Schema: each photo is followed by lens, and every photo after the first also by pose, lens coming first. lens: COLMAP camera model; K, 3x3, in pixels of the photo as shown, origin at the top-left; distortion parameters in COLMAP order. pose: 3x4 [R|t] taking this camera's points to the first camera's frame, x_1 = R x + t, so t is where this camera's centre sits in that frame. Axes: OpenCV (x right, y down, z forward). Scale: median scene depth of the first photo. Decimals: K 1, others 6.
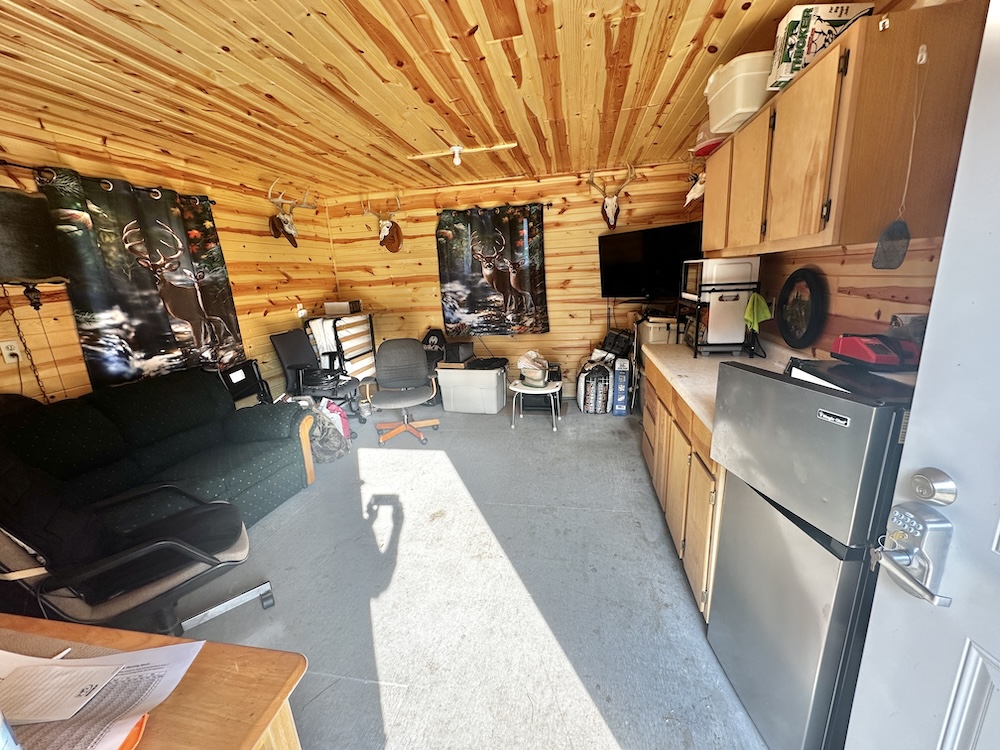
lens RADIAL K [[396.4, 0, 500.0], [0, 396.4, 375.0], [0, 0, 1]] dist [-0.001730, -0.000076]
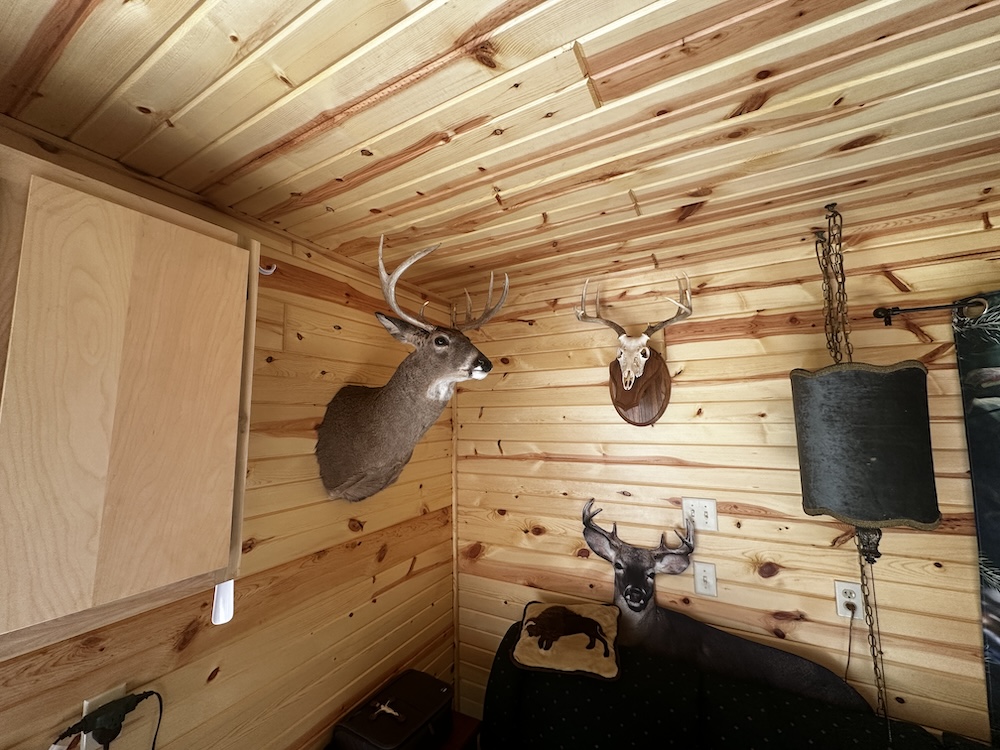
lens RADIAL K [[396.4, 0, 500.0], [0, 396.4, 375.0], [0, 0, 1]] dist [-0.001730, -0.000076]
pose [[-0.306673, -0.033851, -0.951213, -0.219343], [-0.194732, 0.980460, 0.027890, -0.156559], [0.931682, 0.193785, -0.307273, 0.294234]]
